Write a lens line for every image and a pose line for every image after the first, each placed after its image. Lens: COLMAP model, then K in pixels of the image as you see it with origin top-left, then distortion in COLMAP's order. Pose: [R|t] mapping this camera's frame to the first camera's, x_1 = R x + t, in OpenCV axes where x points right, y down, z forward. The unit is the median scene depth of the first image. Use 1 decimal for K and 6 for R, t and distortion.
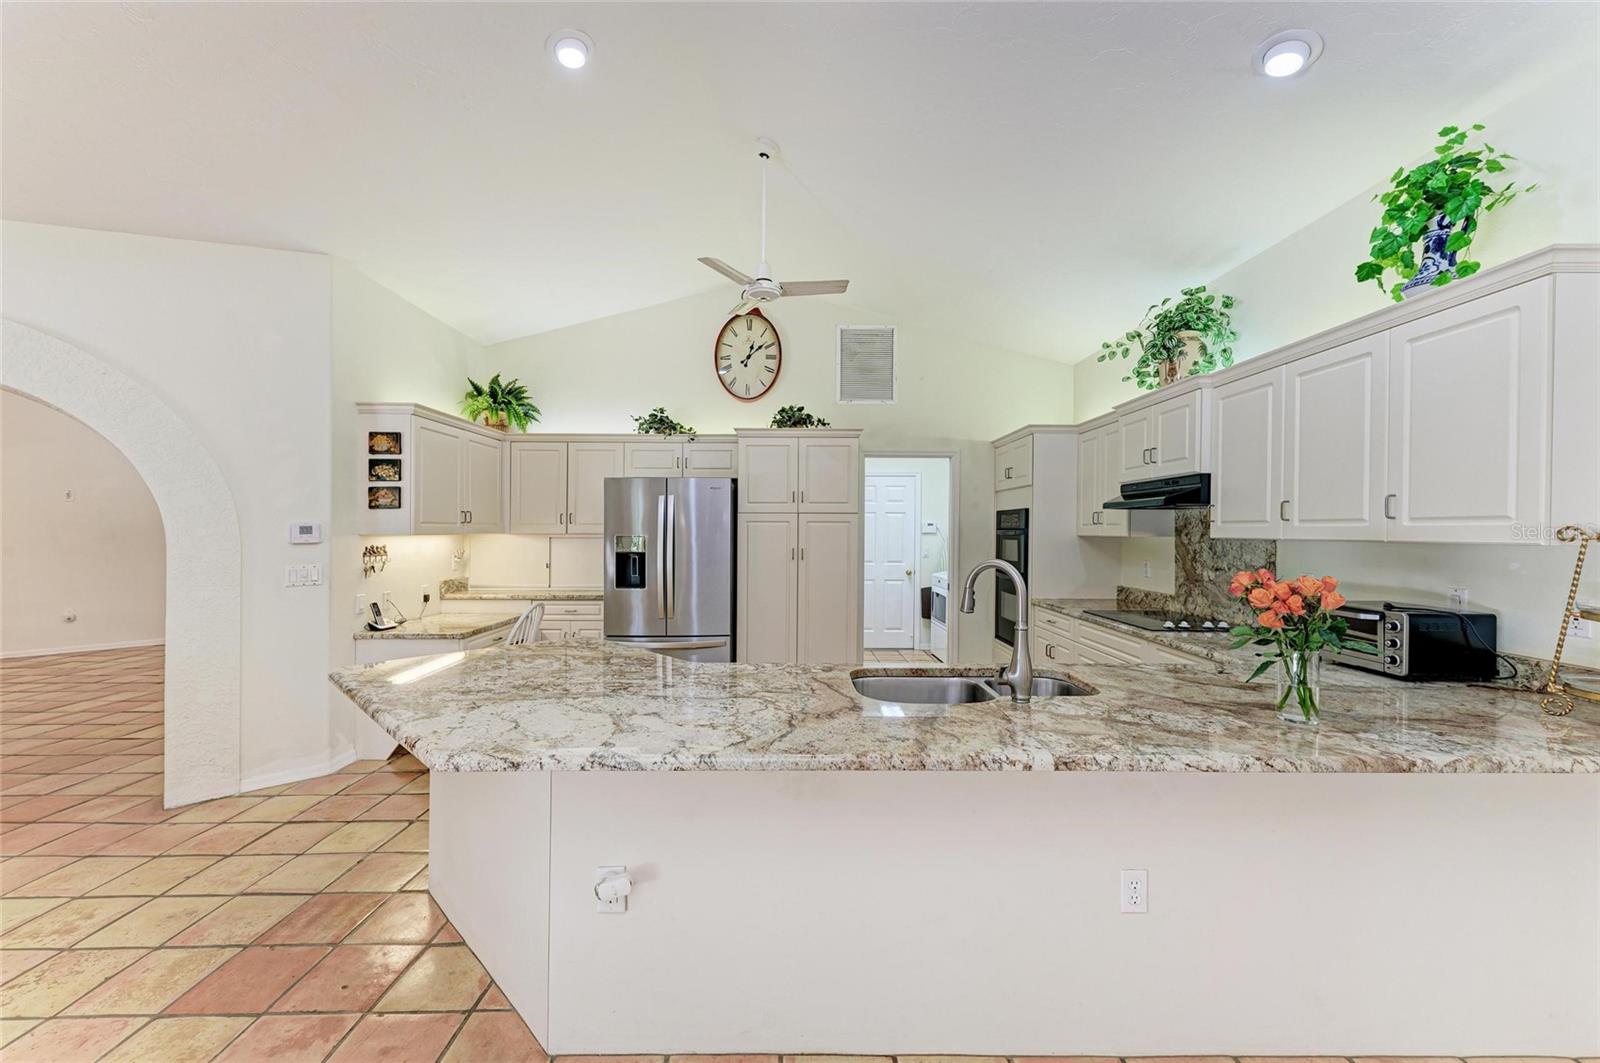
lens RADIAL K [[625.2, 0, 803.3], [0, 625.2, 534.4], [0, 0, 1]] dist [0.019214, -0.005632]
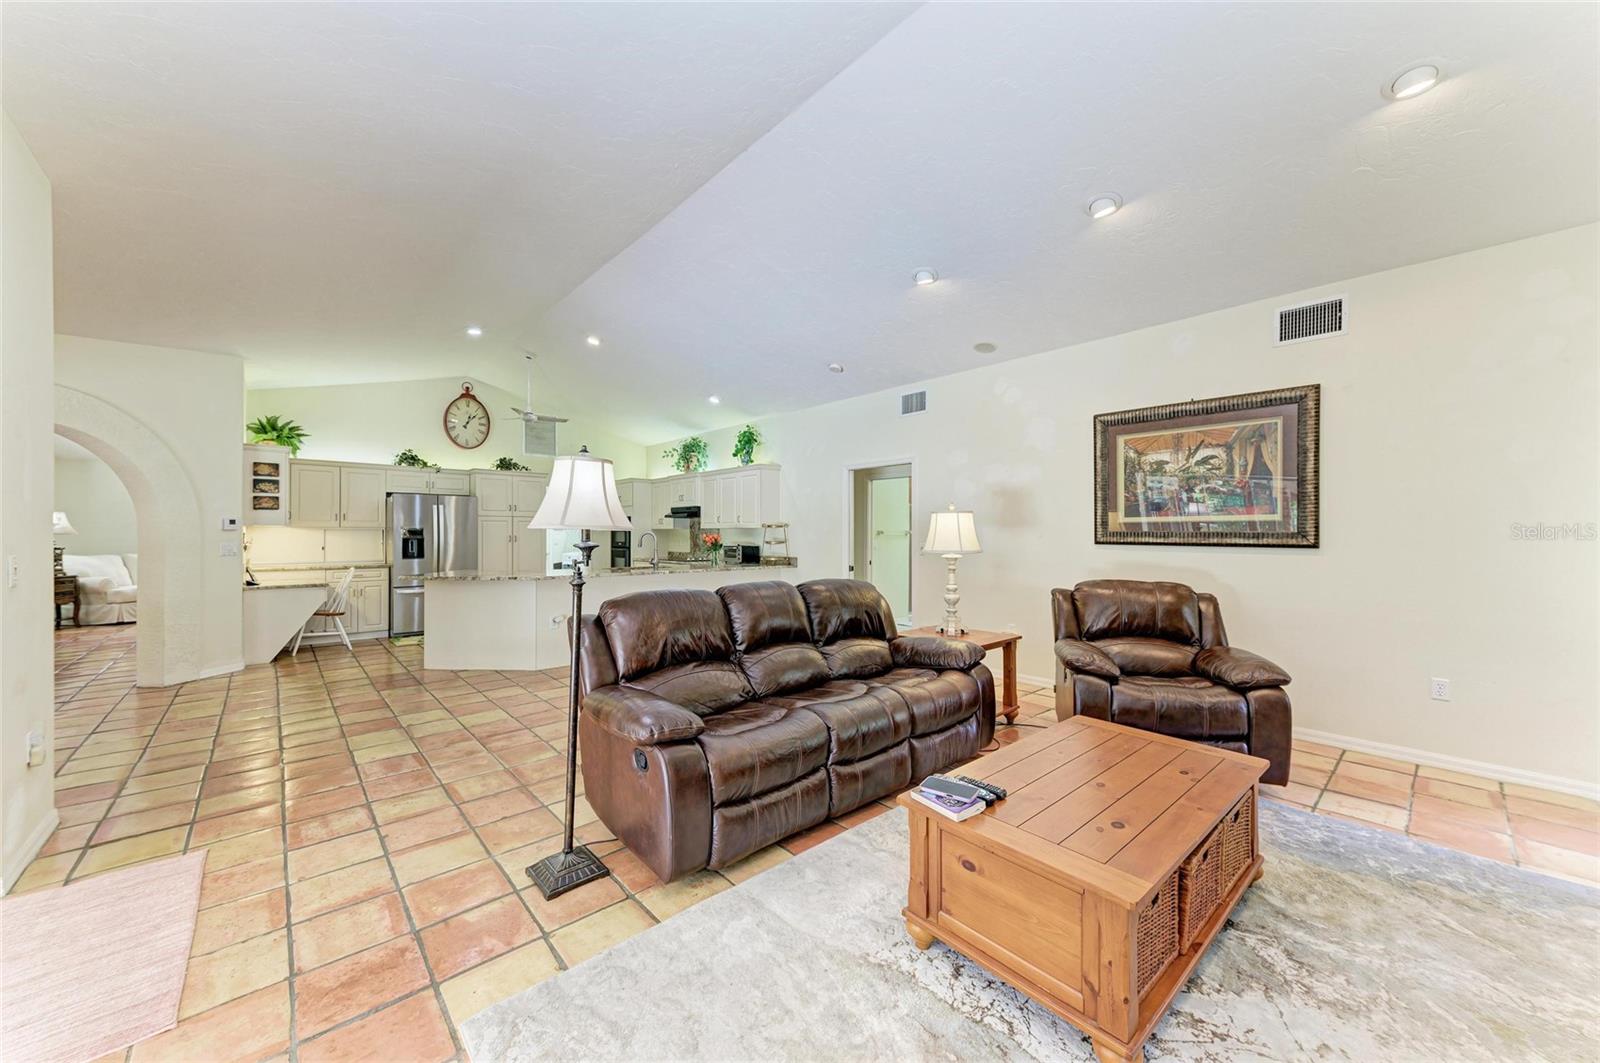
lens RADIAL K [[584.3, 0, 799.8], [0, 584.3, 536.6], [0, 0, 1]] dist [0.015107, -0.000085]
pose [[0.751168, -0.003941, 0.660099, -0.627500], [0.004867, 0.999988, 0.000431, 0.034841], [-0.660093, 0.002889, 0.751178, -1.055730]]
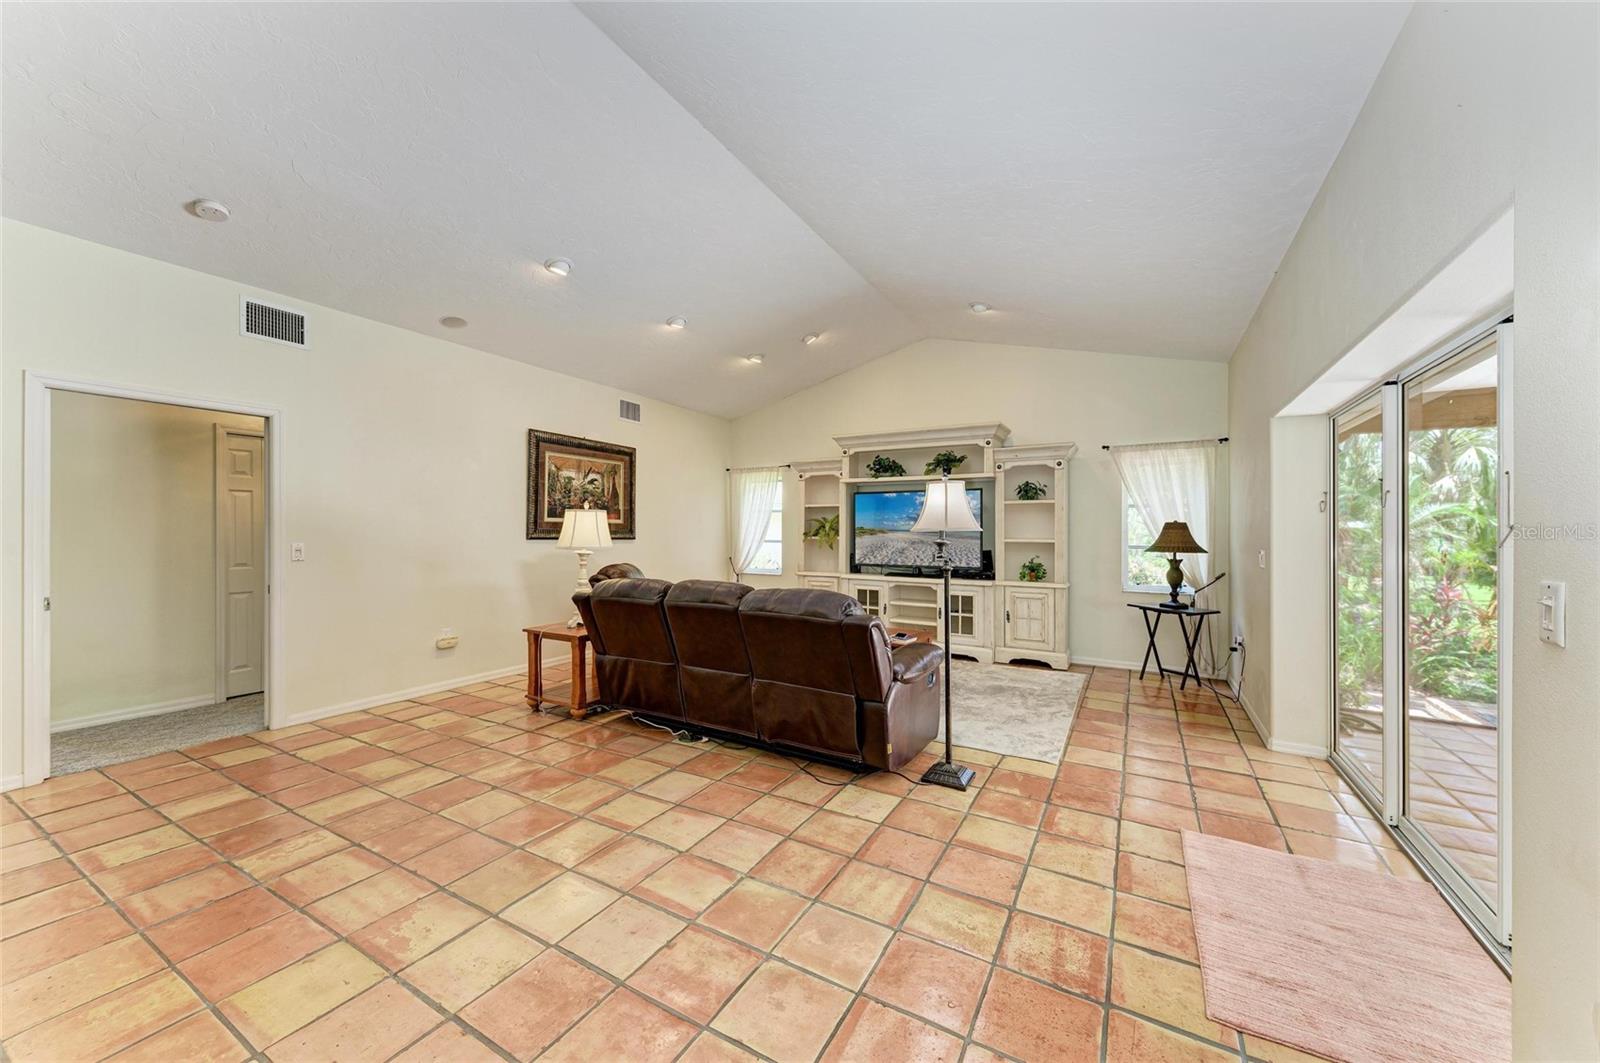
lens RADIAL K [[600.0, 0, 791.1], [0, 600.0, 533.4], [0, 0, 1]] dist [-0.000109, -0.000139]
pose [[-0.857561, -0.008337, 0.514315, -0.650065], [-0.005253, 0.999958, 0.007451, 0.025303], [-0.514356, 0.003688, -0.857569, 0.310322]]
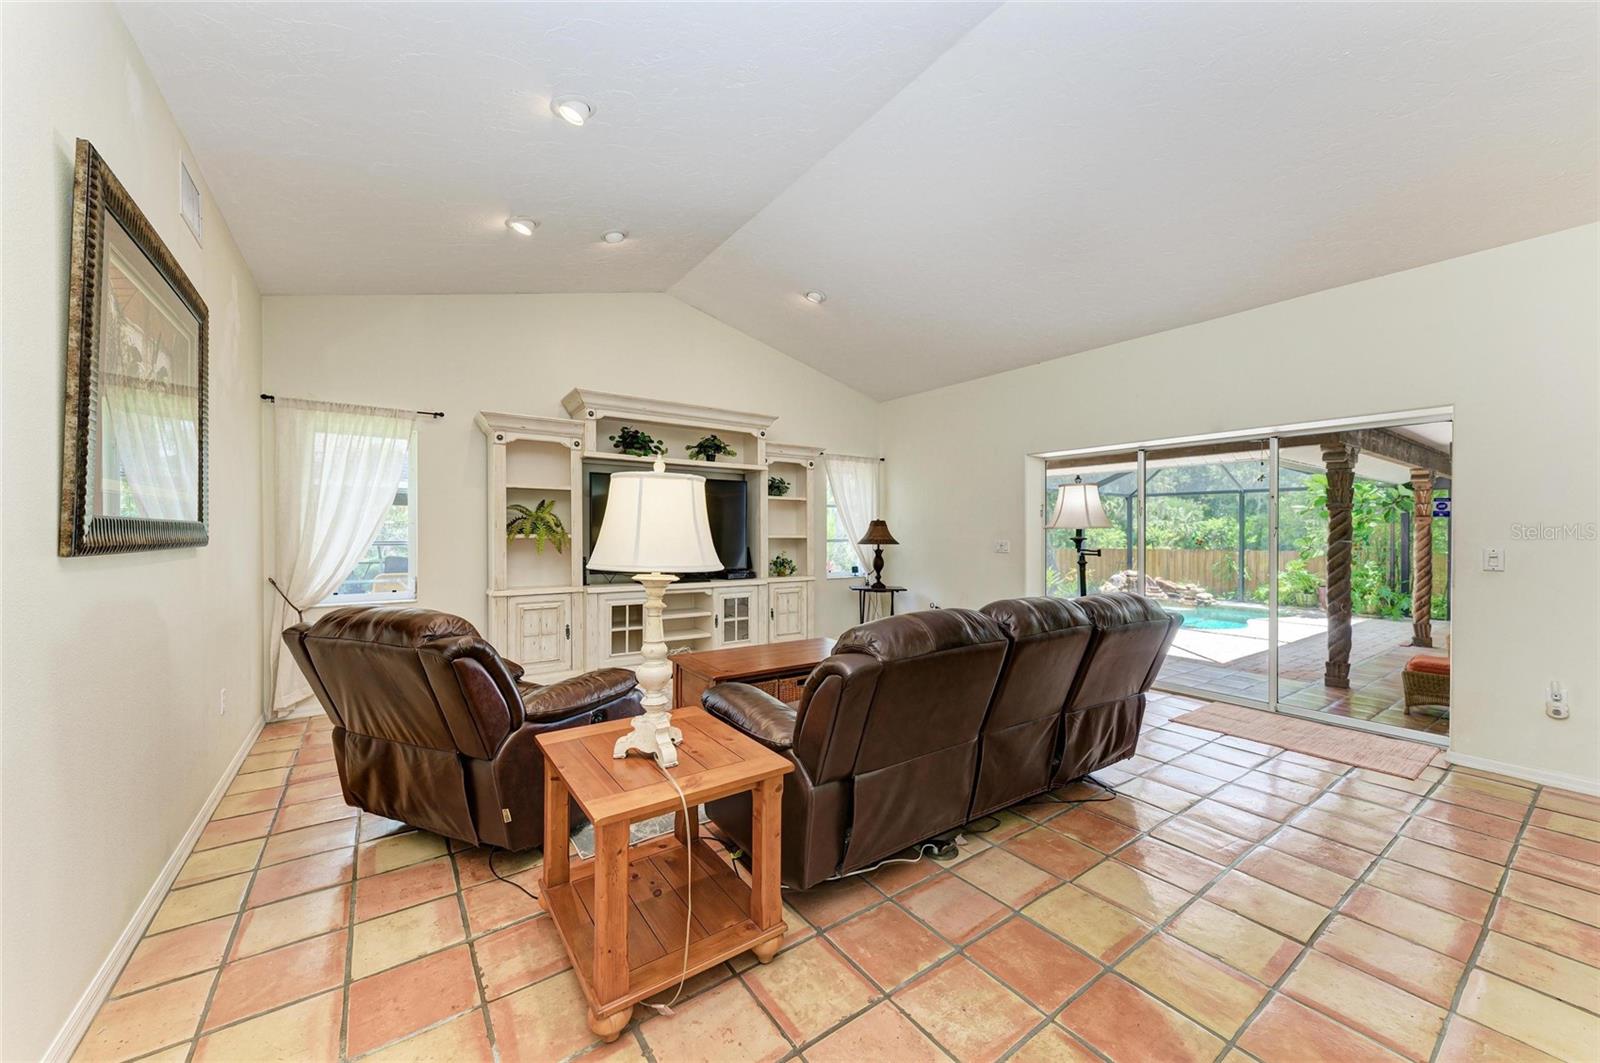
lens RADIAL K [[596.9, 0, 820.0], [0, 596.9, 527.6], [0, 0, 1]] dist [0.001084, -0.000201]
pose [[-0.812245, -0.010577, -0.583220, 0.429991], [-0.011054, 0.999935, -0.002740, 0.032594], [0.583211, 0.004221, -0.812310, -0.000813]]
